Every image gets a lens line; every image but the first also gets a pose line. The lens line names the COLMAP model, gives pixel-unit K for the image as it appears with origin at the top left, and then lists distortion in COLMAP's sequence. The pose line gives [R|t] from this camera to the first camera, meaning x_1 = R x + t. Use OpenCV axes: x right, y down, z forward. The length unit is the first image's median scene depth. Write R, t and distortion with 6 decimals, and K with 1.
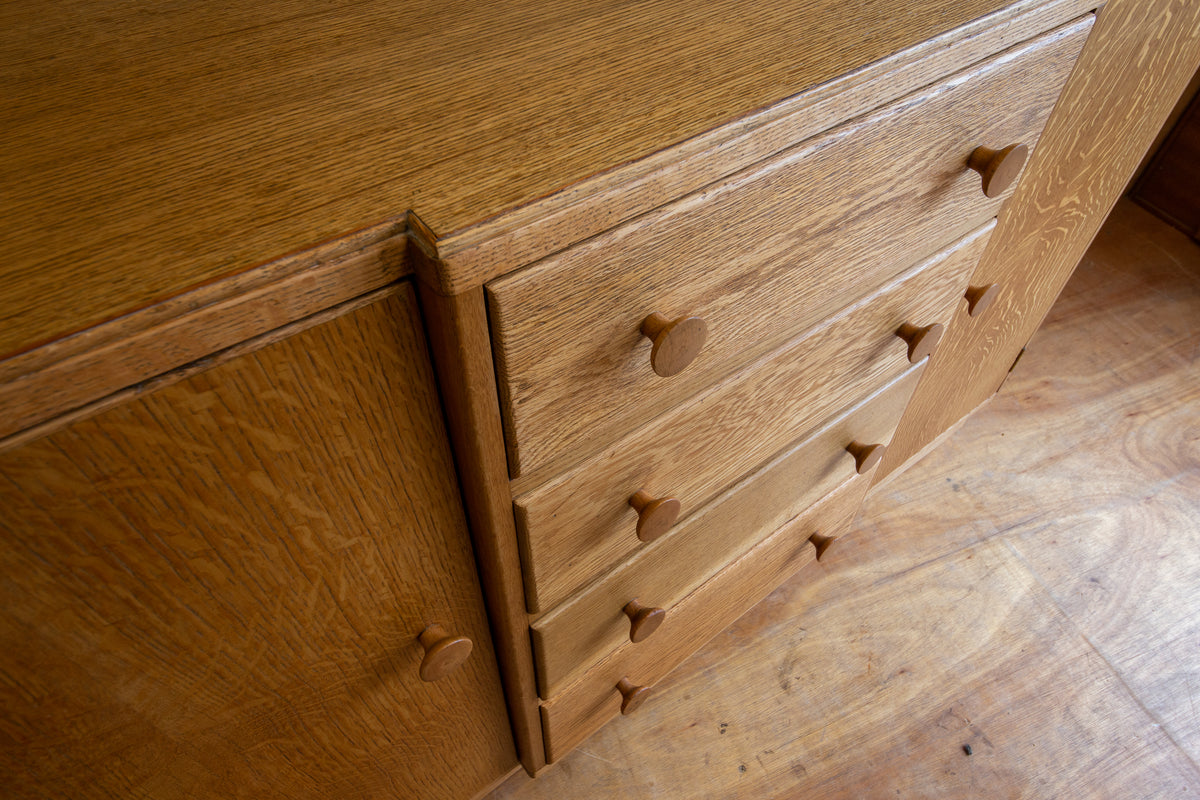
lens RADIAL K [[756.8, 0, 598.0], [0, 756.8, 409.7], [0, 0, 1]] dist [0.046495, -0.031232]
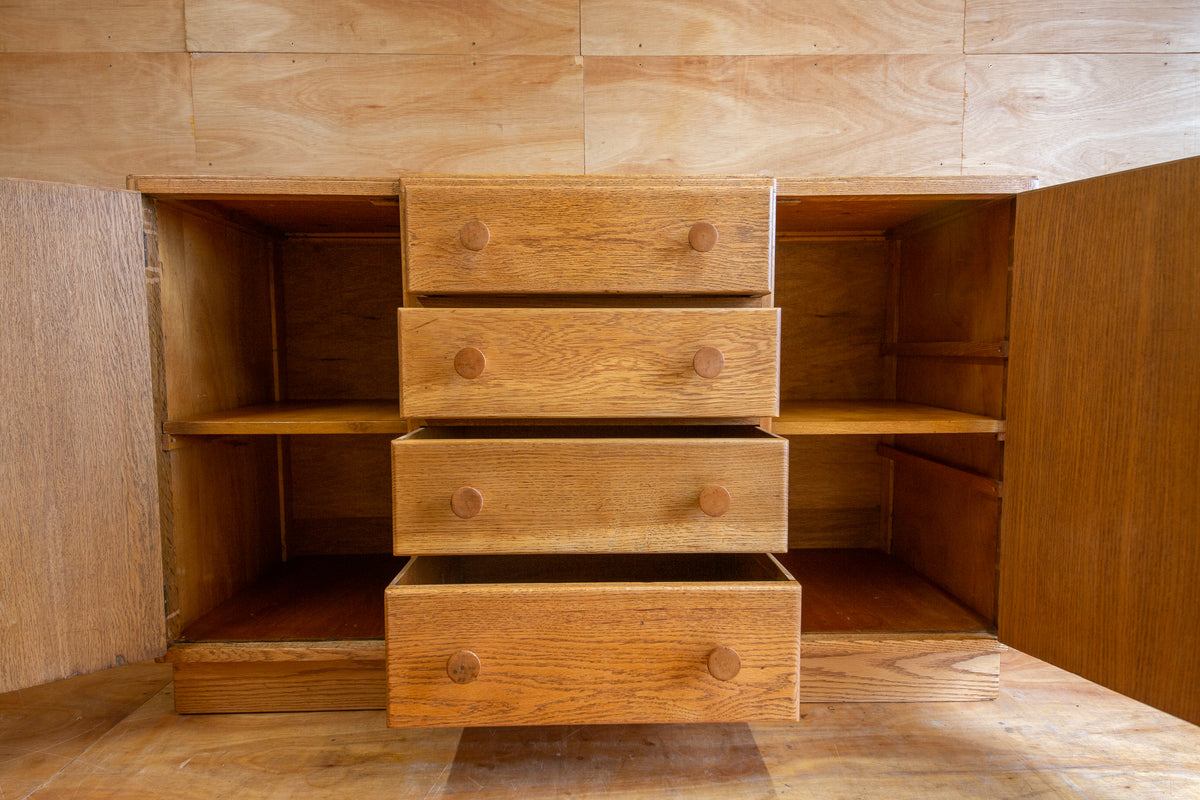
lens RADIAL K [[563.5, 0, 594.2], [0, 563.5, 384.6], [0, 0, 1]] dist [0.016171, -0.008132]
pose [[0.801441, 0.024025, -0.597591, 1.119236], [-0.438751, 0.702644, -0.560168, 0.800784], [0.406436, 0.711136, 0.573669, 0.403706]]
